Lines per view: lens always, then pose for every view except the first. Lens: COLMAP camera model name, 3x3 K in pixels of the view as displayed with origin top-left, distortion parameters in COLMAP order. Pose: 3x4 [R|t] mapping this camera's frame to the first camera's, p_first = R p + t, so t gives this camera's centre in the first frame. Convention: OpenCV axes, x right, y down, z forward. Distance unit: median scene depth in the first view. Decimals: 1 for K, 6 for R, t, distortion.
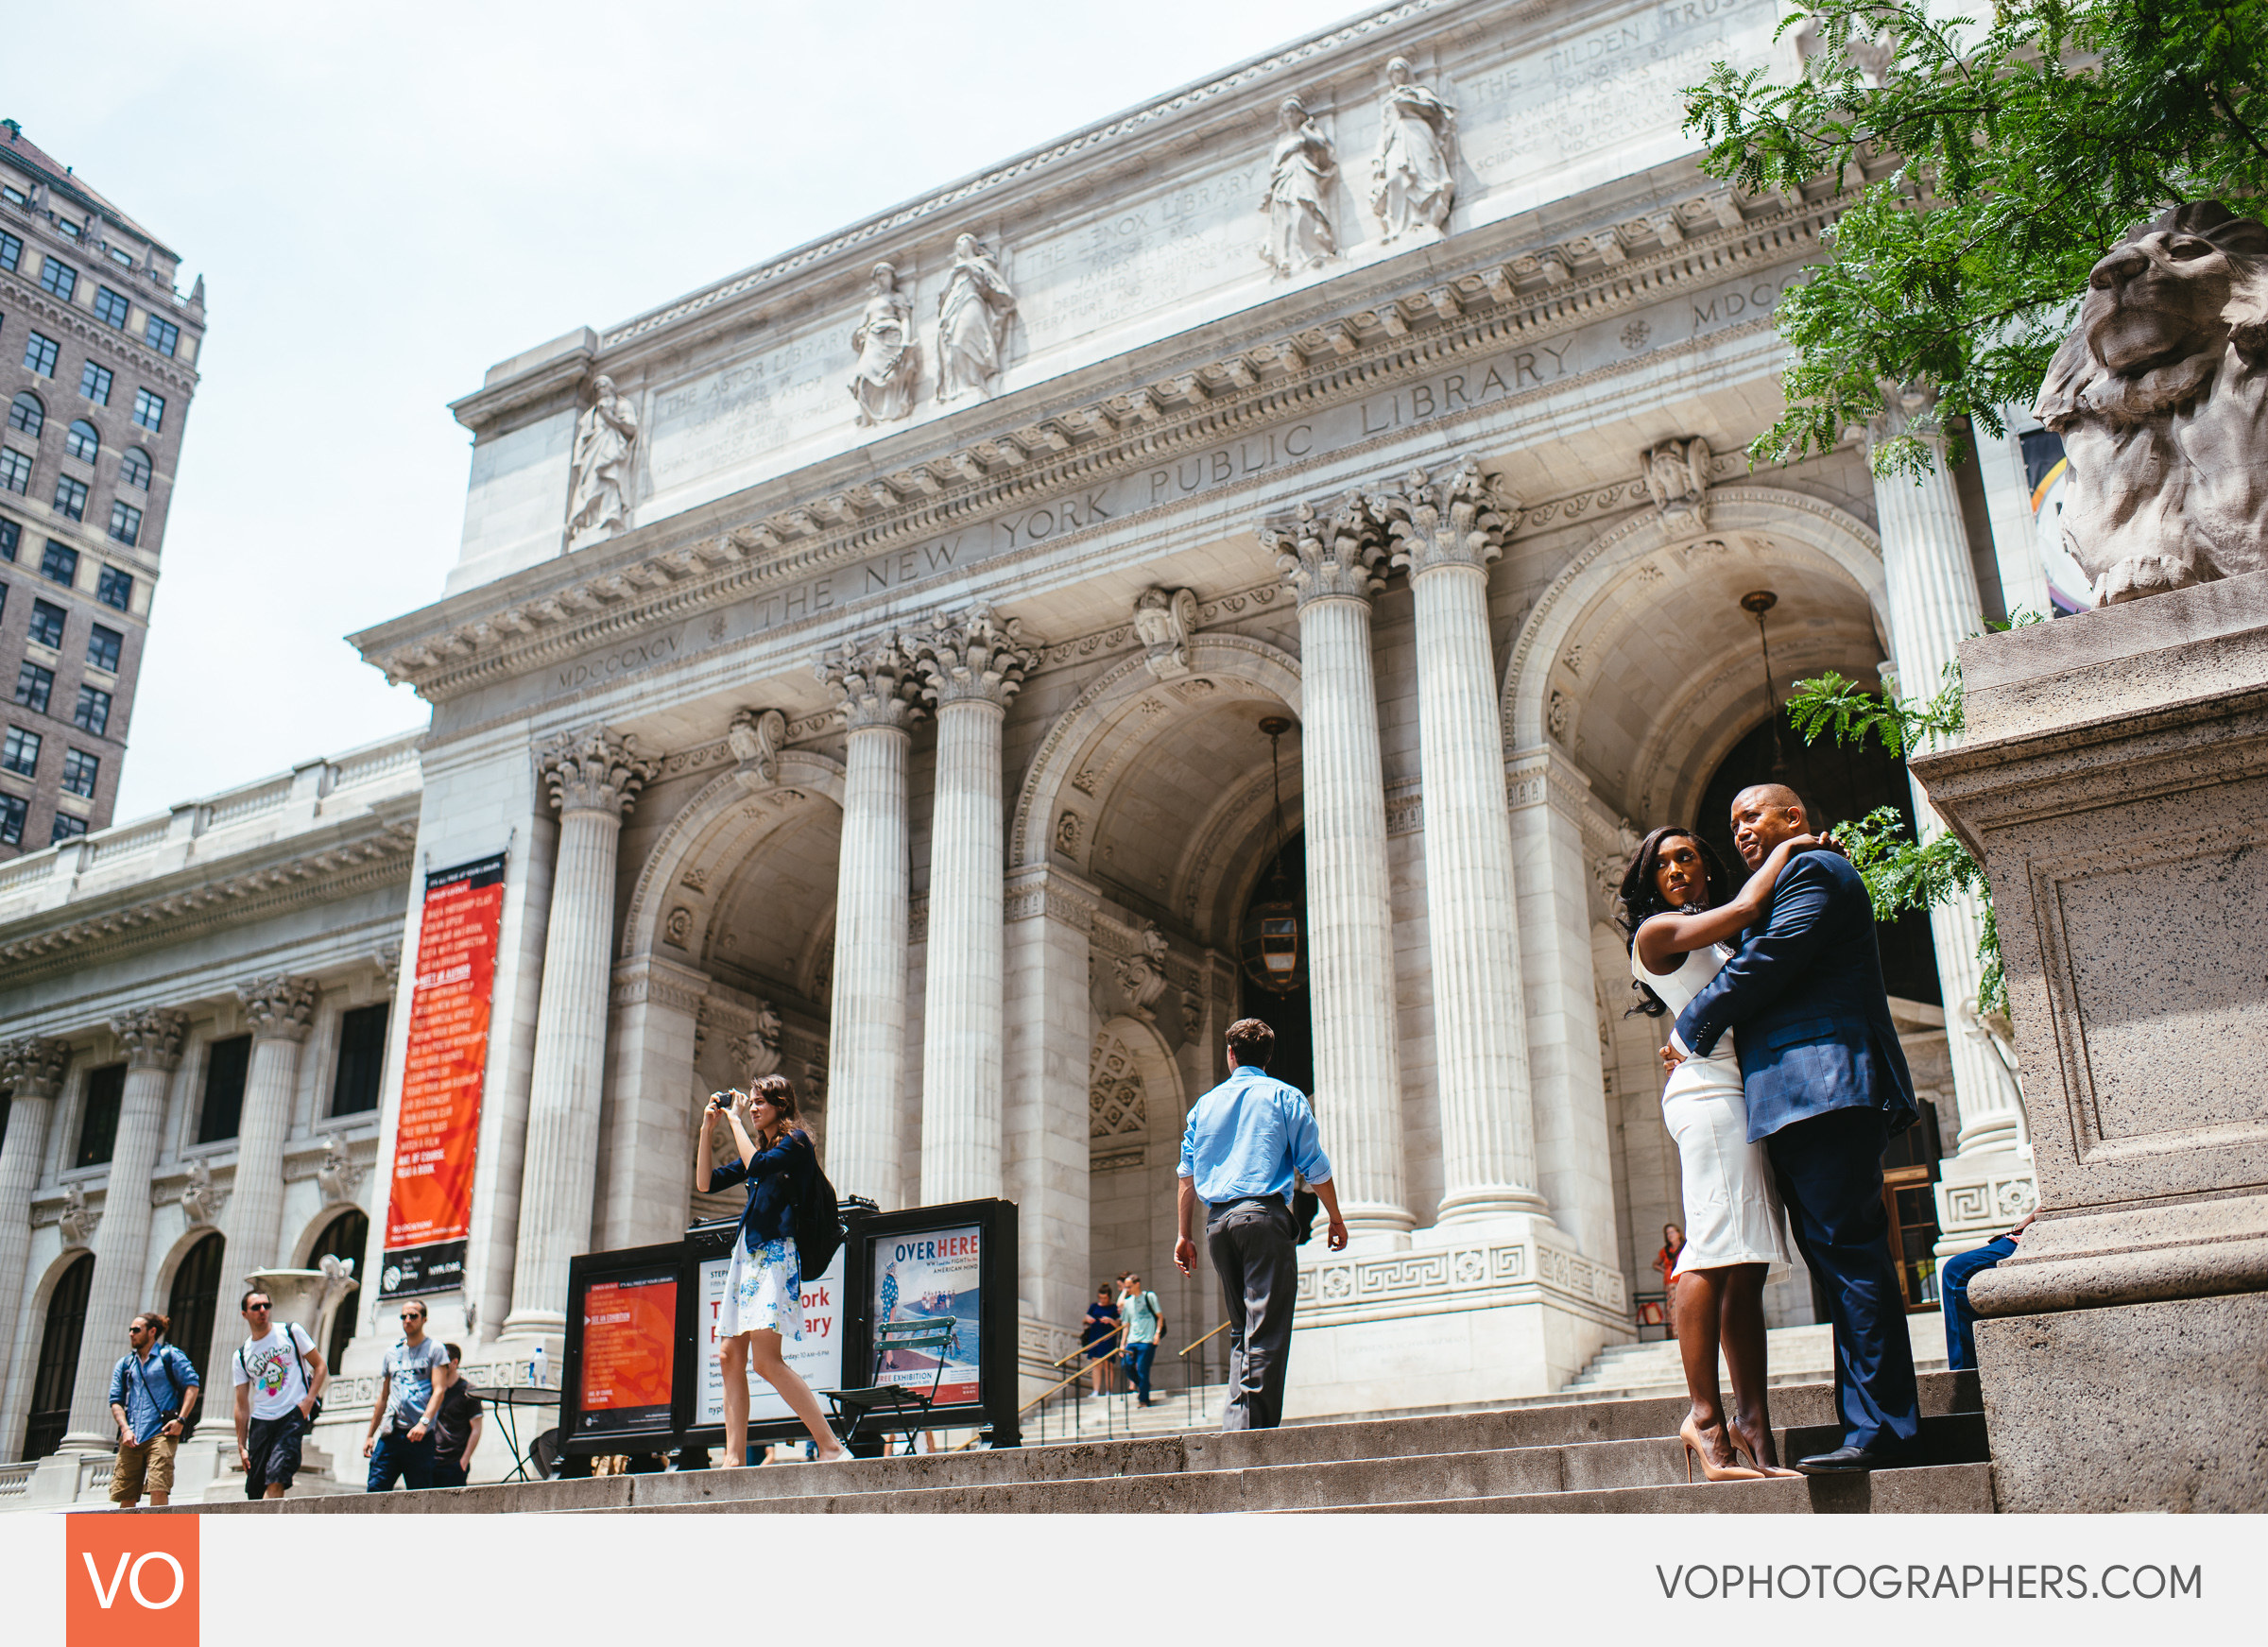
lens RADIAL K [[2234.9, 0, 1140.0], [0, 2234.9, 824.4], [0, 0, 1]] dist [-0.058942, 0.000000]
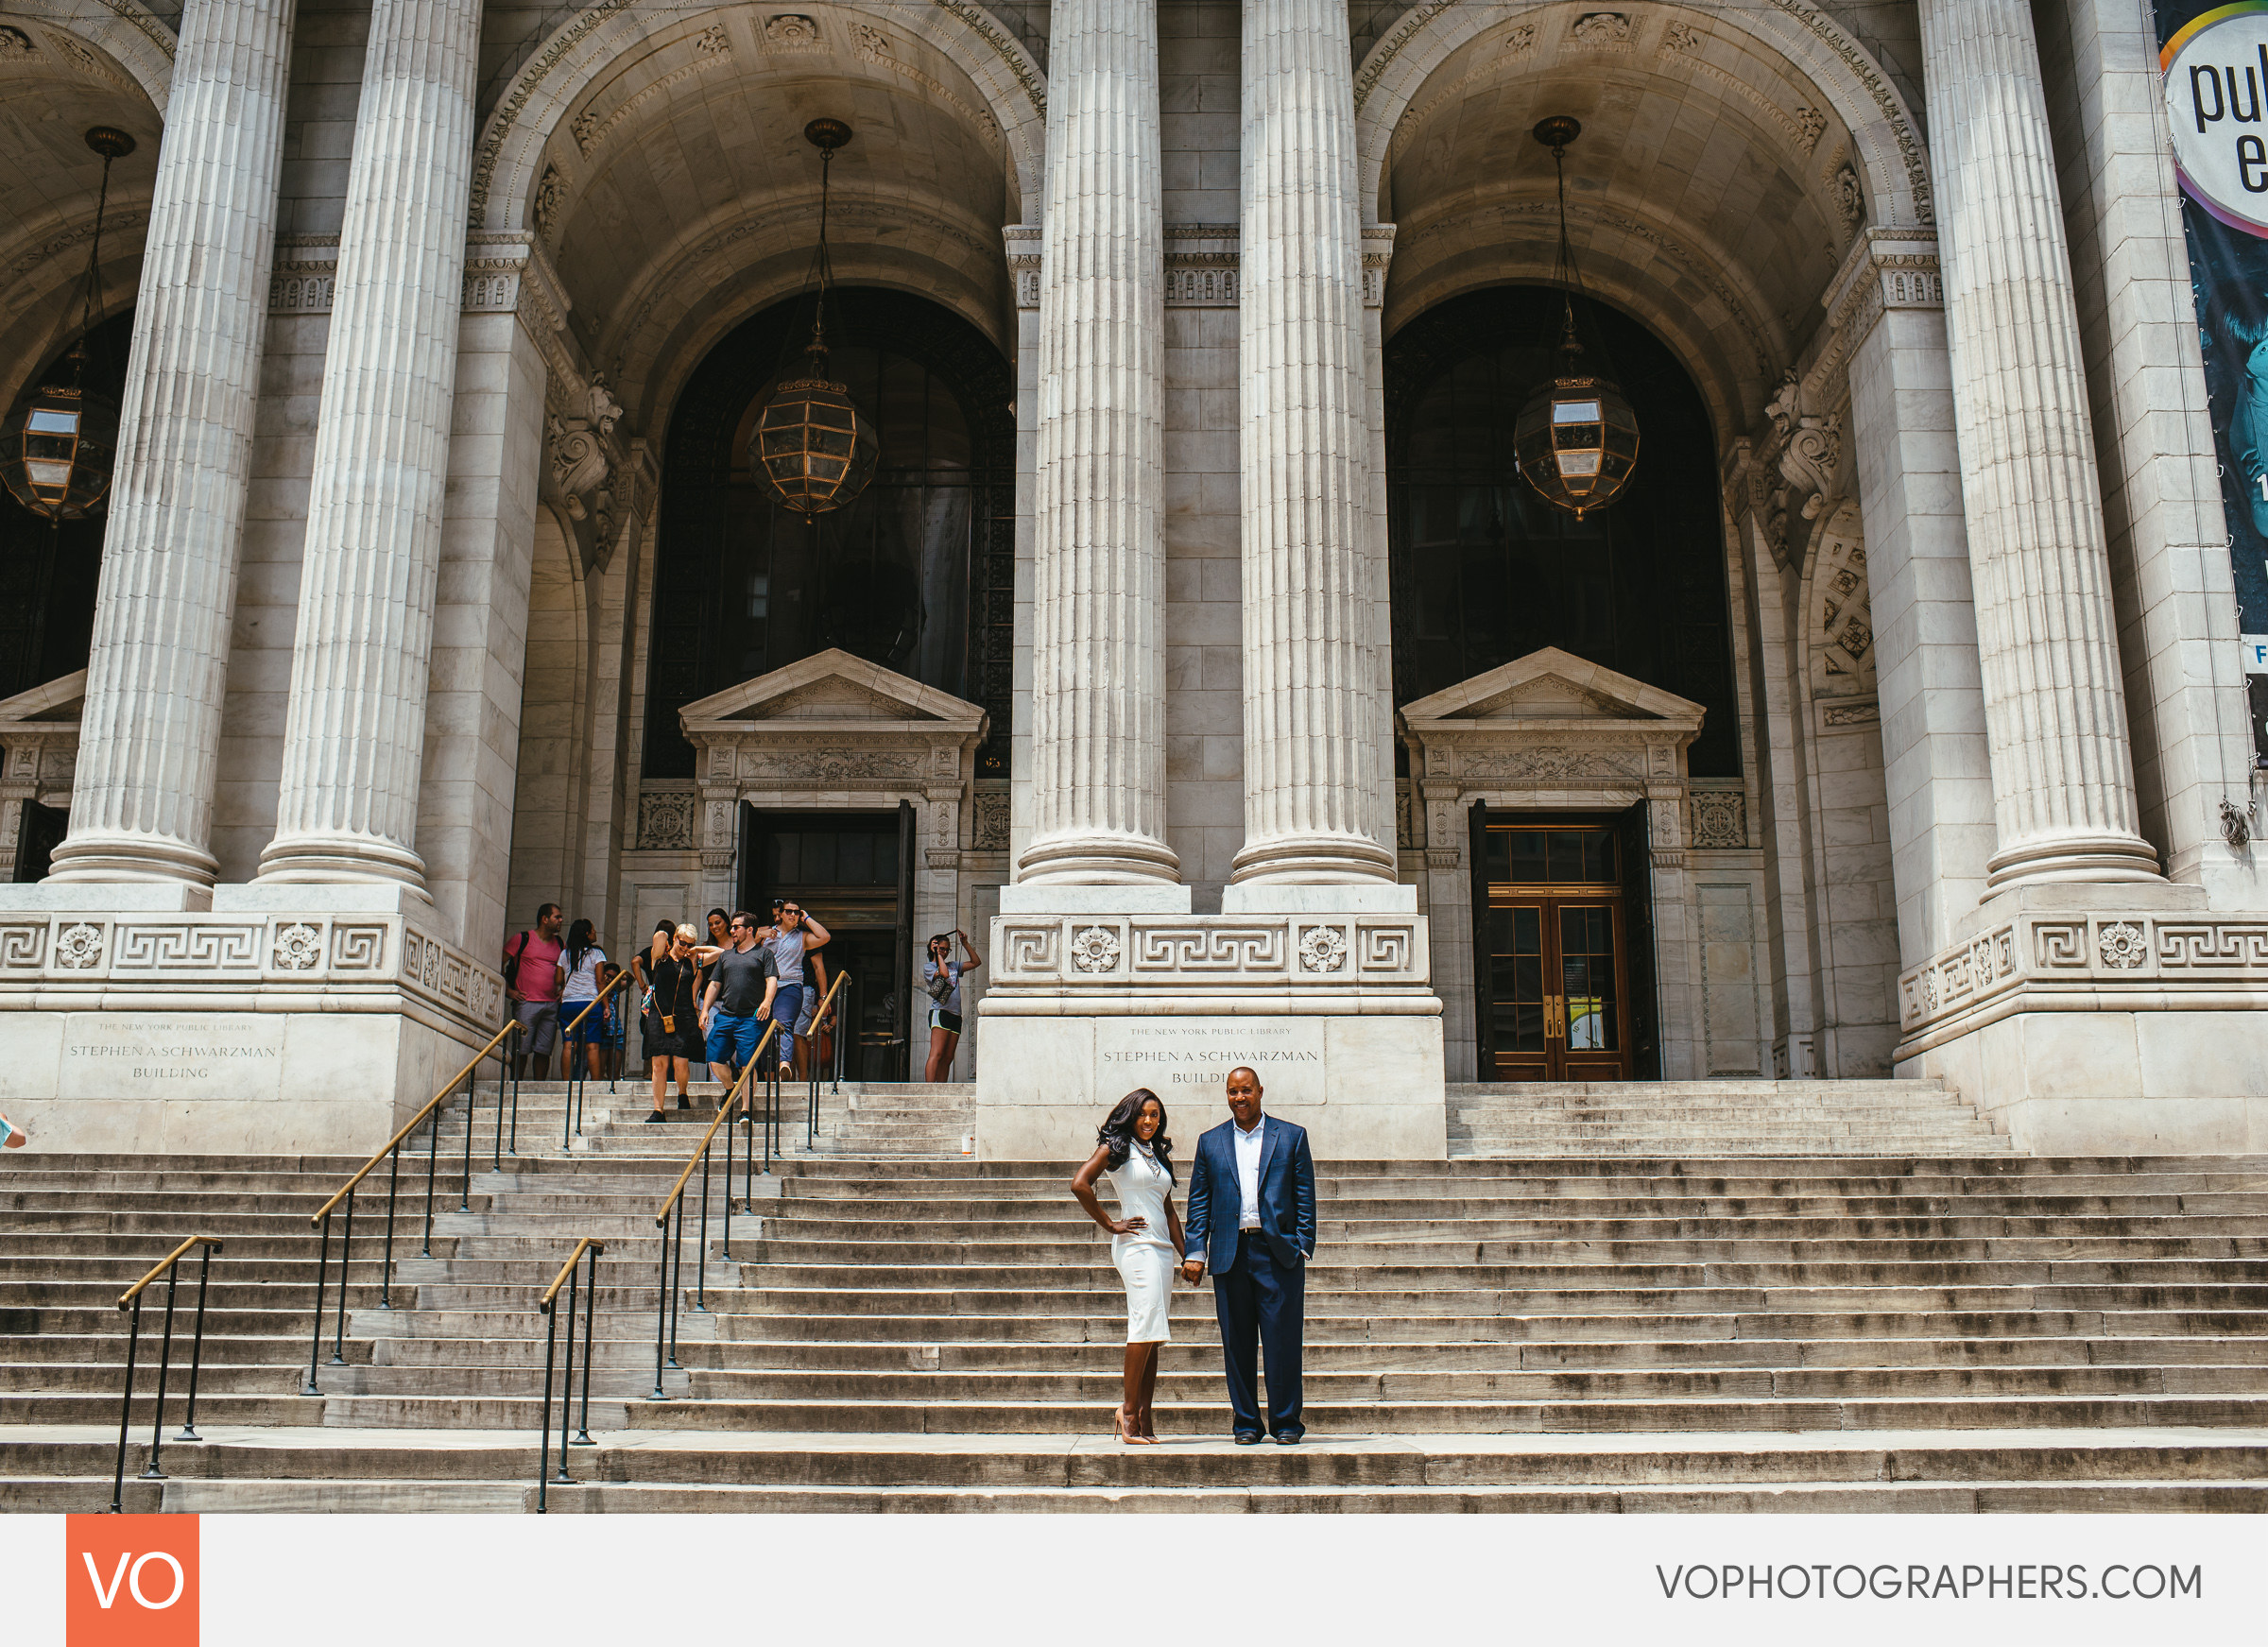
lens RADIAL K [[2234.9, 0, 1143.7], [0, 2234.9, 808.4], [0, 0, 1]] dist [-0.058942, 0.000000]
pose [[0.854332, 0.144208, 0.499320, -0.216301], [-0.202642, 0.977125, 0.064516, 0.118682], [-0.478594, -0.156302, 0.864012, 0.435736]]
